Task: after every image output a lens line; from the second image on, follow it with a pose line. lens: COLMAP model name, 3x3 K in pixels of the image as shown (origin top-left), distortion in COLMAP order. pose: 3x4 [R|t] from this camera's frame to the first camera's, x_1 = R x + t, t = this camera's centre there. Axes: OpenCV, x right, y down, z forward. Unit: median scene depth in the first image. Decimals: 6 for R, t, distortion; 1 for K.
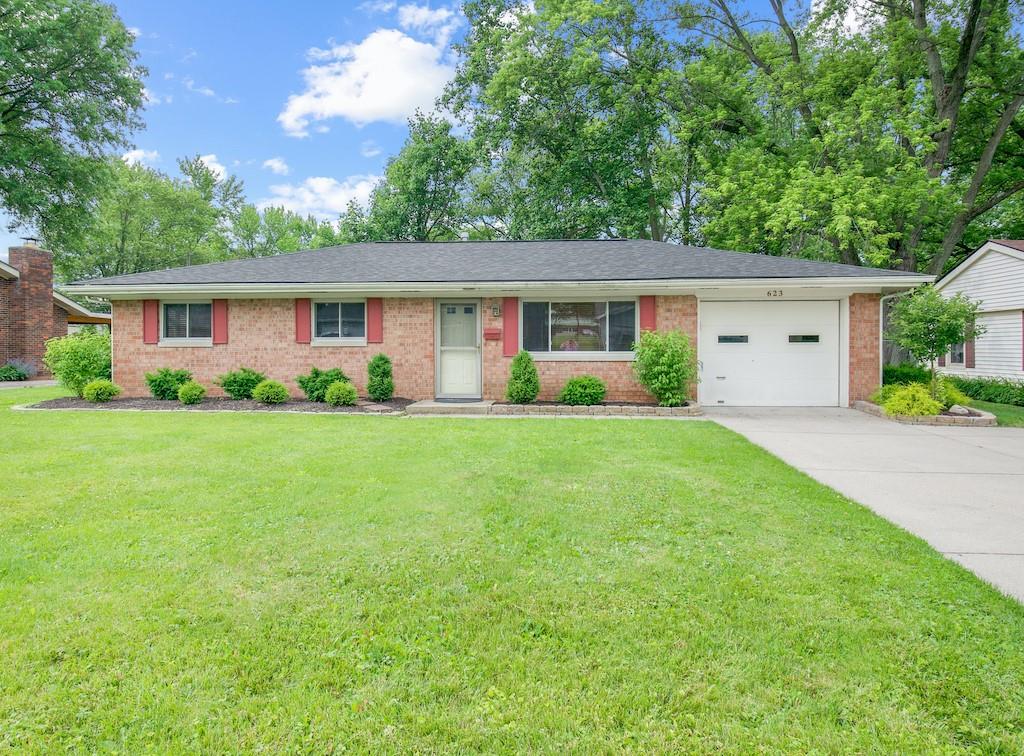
lens RADIAL K [[646.5, 0, 511.8], [0, 646.5, 377.6], [0, 0, 1]] dist [0.011354, -0.000294]
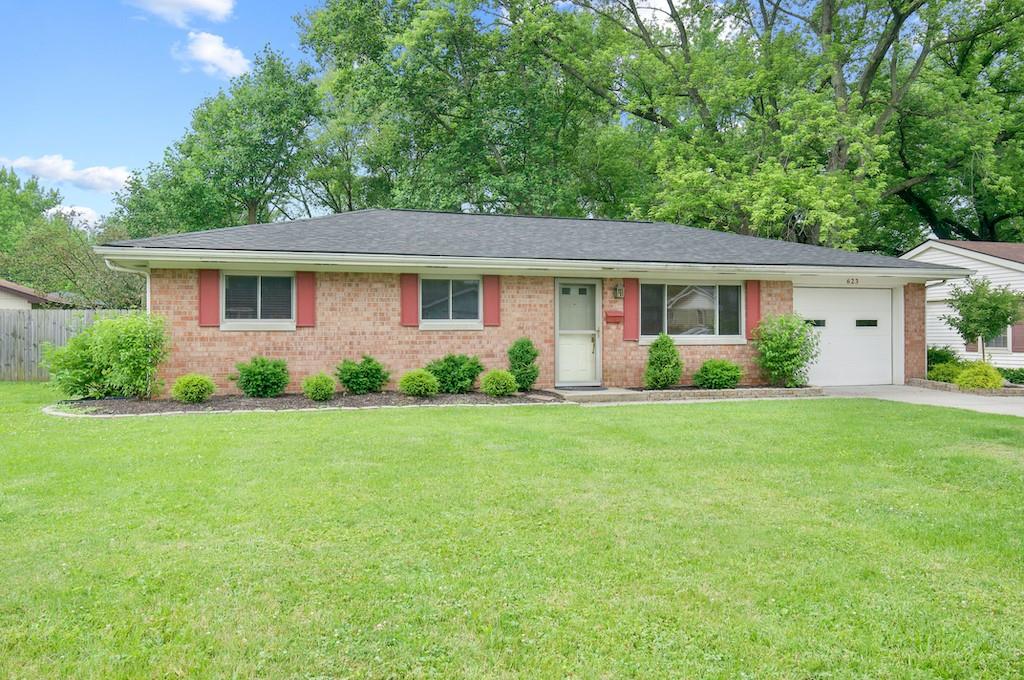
lens RADIAL K [[735.2, 0, 512.0], [0, 735.2, 338.4], [0, 0, 1]] dist [0.029953, -0.000933]
pose [[0.931338, -0.004010, 0.364134, -0.555940], [0.017996, 0.999224, -0.035025, -0.000848], [-0.363711, 0.039173, 0.930688, 0.052650]]
